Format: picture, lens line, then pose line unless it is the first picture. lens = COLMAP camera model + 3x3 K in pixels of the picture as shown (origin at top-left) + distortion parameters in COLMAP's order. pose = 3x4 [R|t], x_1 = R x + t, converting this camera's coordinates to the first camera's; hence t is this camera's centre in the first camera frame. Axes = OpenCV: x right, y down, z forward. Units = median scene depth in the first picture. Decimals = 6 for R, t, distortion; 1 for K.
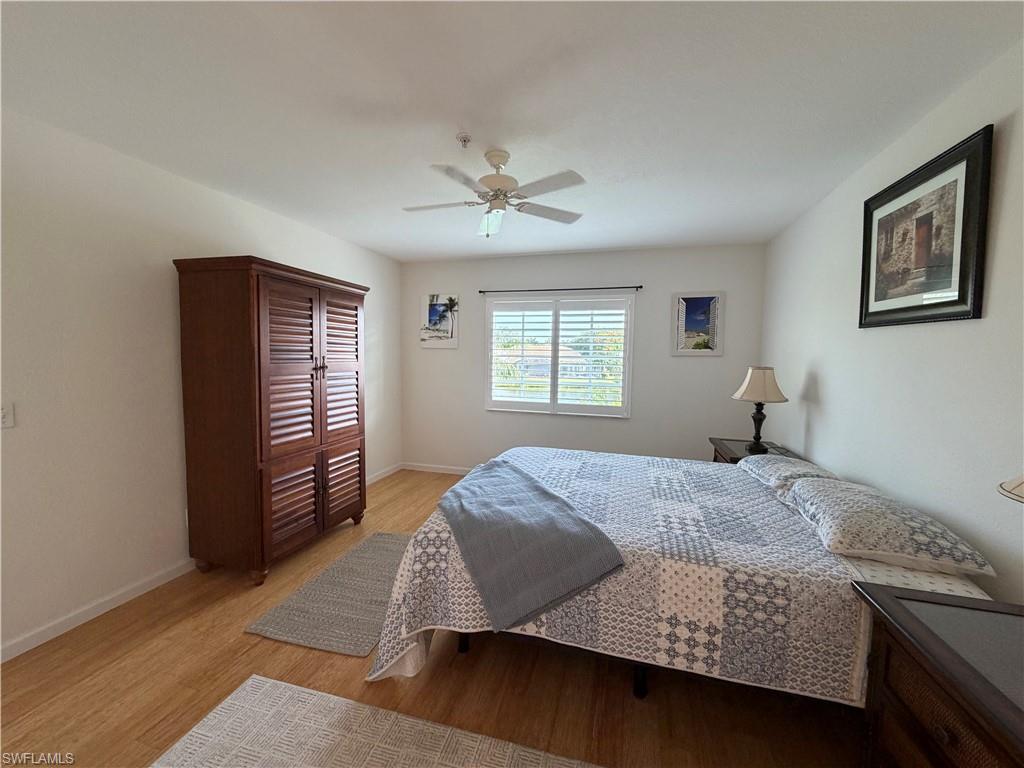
lens RADIAL K [[407.5, 0, 507.1], [0, 407.5, 385.2], [0, 0, 1]] dist [0.000304, 0.000315]
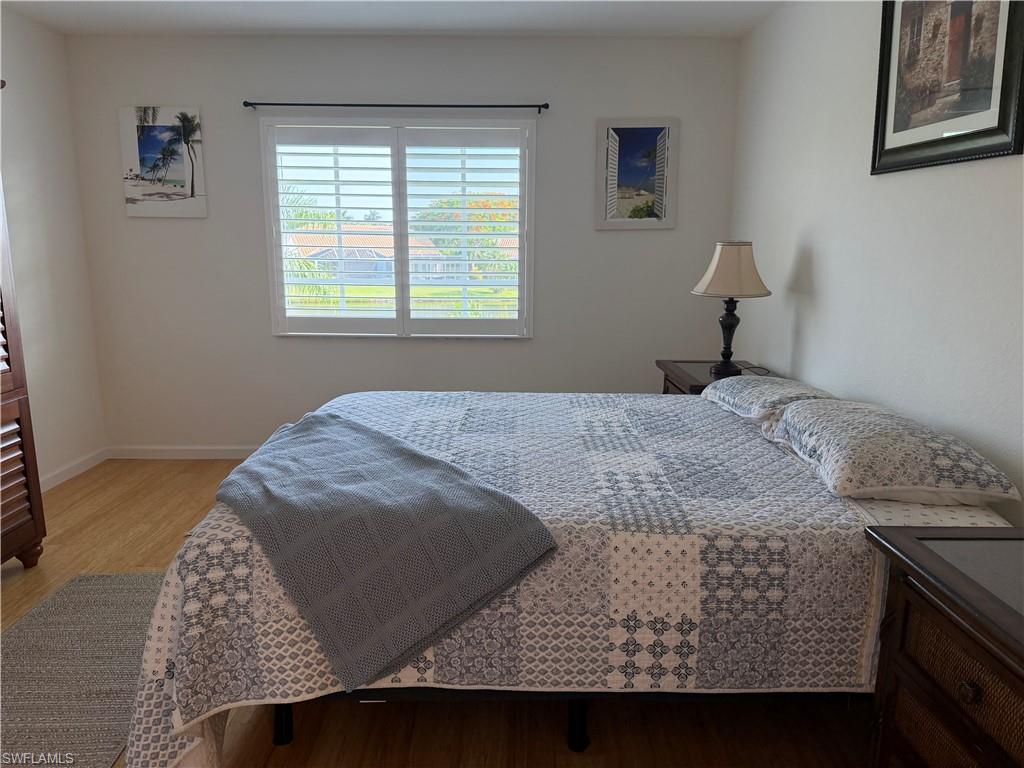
lens RADIAL K [[720.2, 0, 509.2], [0, 720.2, 387.5], [0, 0, 1]] dist [0.057477, -0.075417]
pose [[0.960411, -0.064054, 0.271123, -0.047404], [0.029514, 0.991126, 0.129609, 0.035062], [-0.277019, -0.116476, 0.953779, -0.004274]]
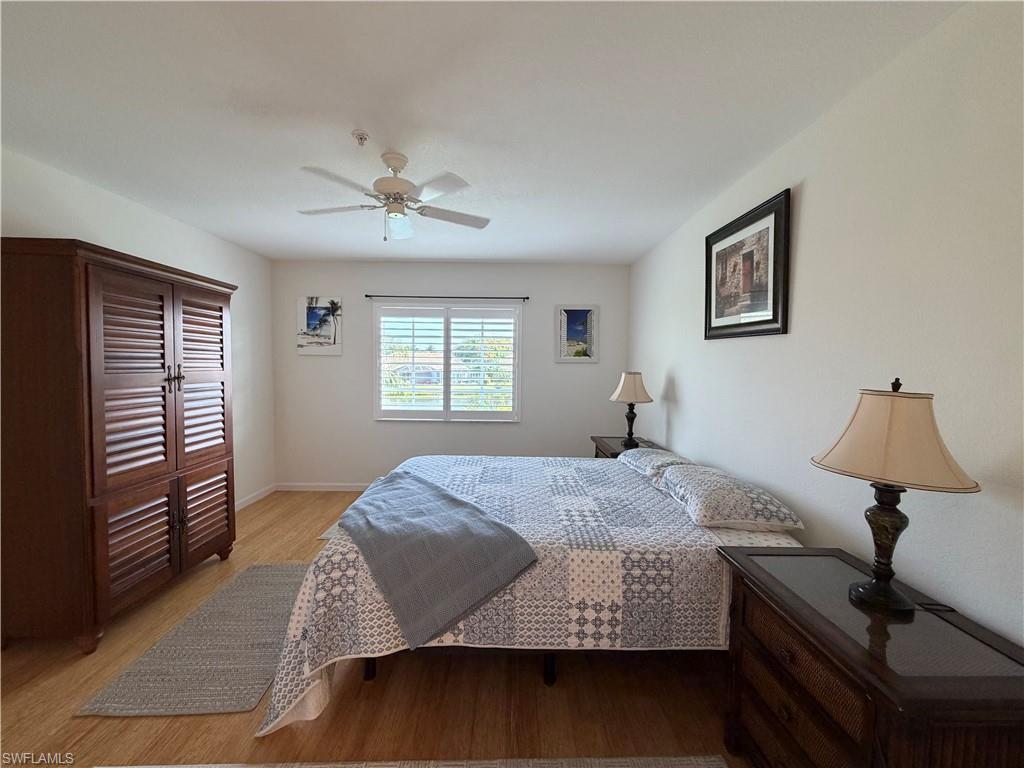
lens RADIAL K [[407.5, 0, 508.6], [0, 407.5, 385.3], [0, 0, 1]] dist [0.000304, 0.000315]
pose [[0.958648, -0.018910, 0.283966, -0.054147], [0.023780, 0.999623, -0.013712, -0.000463], [-0.283600, 0.019897, 0.958736, -0.001659]]
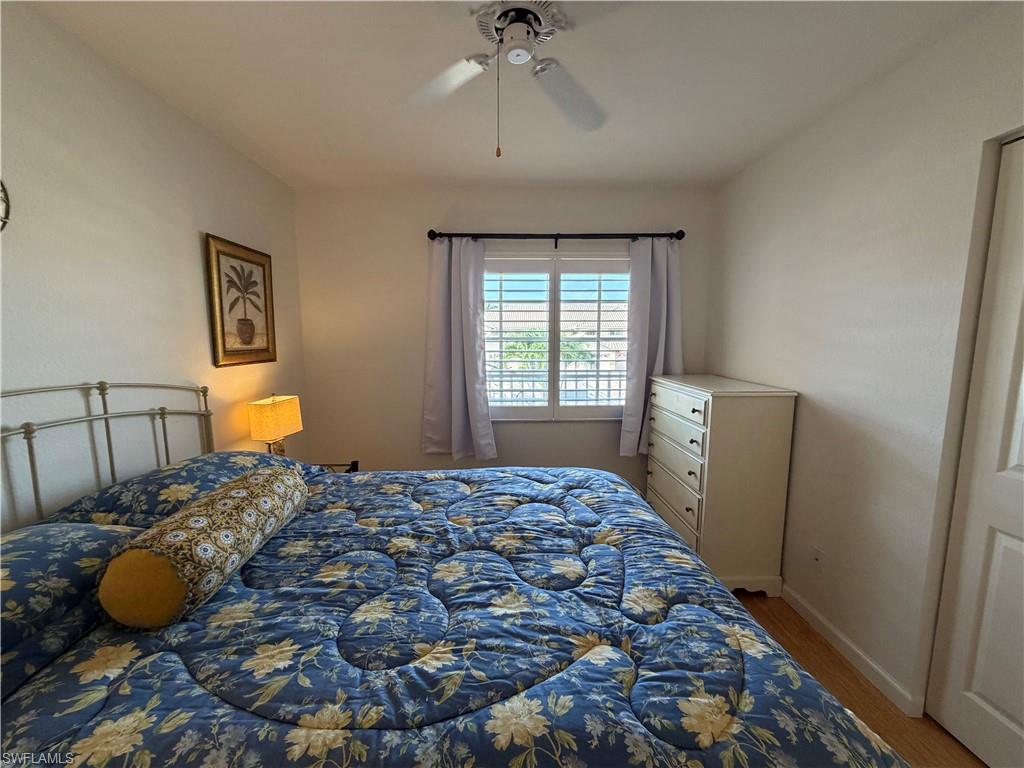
lens RADIAL K [[407.5, 0, 507.1], [0, 407.5, 384.8], [0, 0, 1]] dist [0.000304, 0.000315]
pose [[0.952756, -0.061511, 0.297444, -0.406472], [0.042492, 0.996642, 0.069996, -0.109355], [-0.300751, -0.054050, 0.952170, 0.835205]]
